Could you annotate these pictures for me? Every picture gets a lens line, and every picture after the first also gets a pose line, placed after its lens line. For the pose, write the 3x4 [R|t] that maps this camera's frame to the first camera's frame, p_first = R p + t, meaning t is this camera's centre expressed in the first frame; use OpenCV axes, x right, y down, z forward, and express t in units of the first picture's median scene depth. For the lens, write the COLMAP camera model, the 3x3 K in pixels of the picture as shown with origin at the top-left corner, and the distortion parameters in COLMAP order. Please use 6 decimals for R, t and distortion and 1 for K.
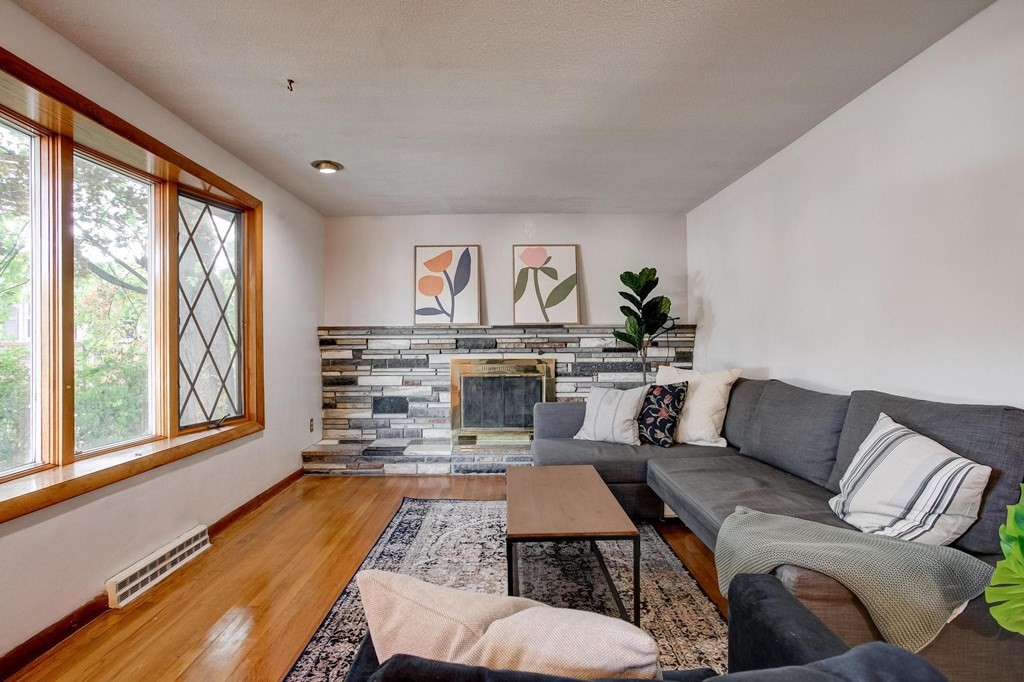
lens RADIAL K [[507.6, 0, 493.5], [0, 507.6, 341.8], [0, 0, 1]] dist [-0.044669, 0.023624]
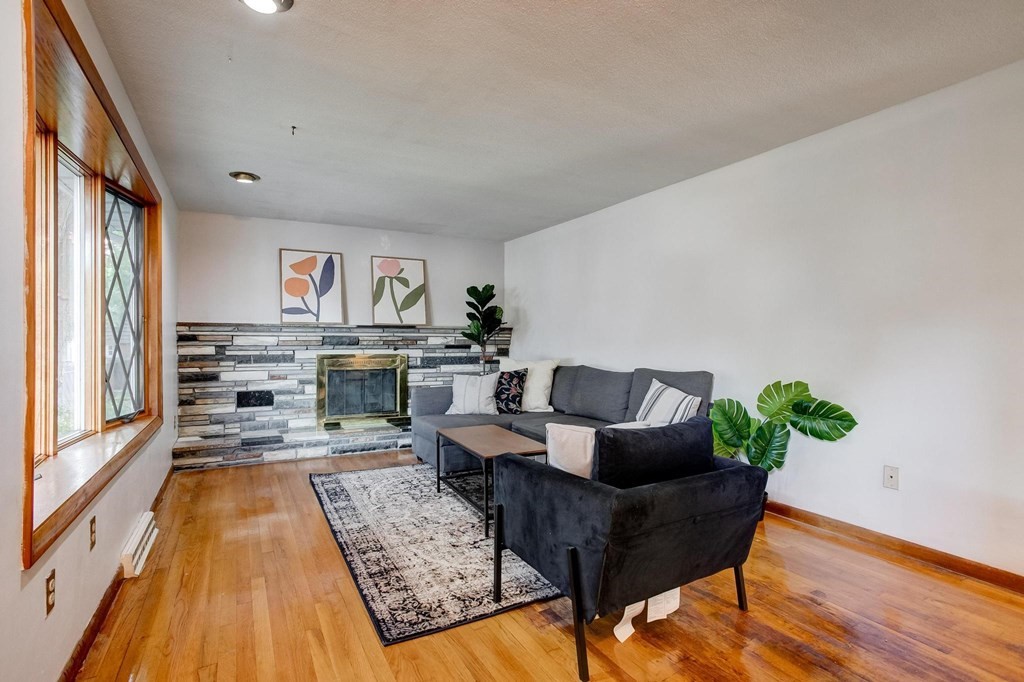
lens RADIAL K [[507.6, 0, 509.2], [0, 507.6, 340.6], [0, 0, 1]] dist [-0.044669, 0.023624]
pose [[0.873590, 0.007928, 0.486597, -0.269426], [-0.007727, 0.999967, -0.002420, 0.003127], [-0.486601, -0.001646, 0.873623, -0.174099]]
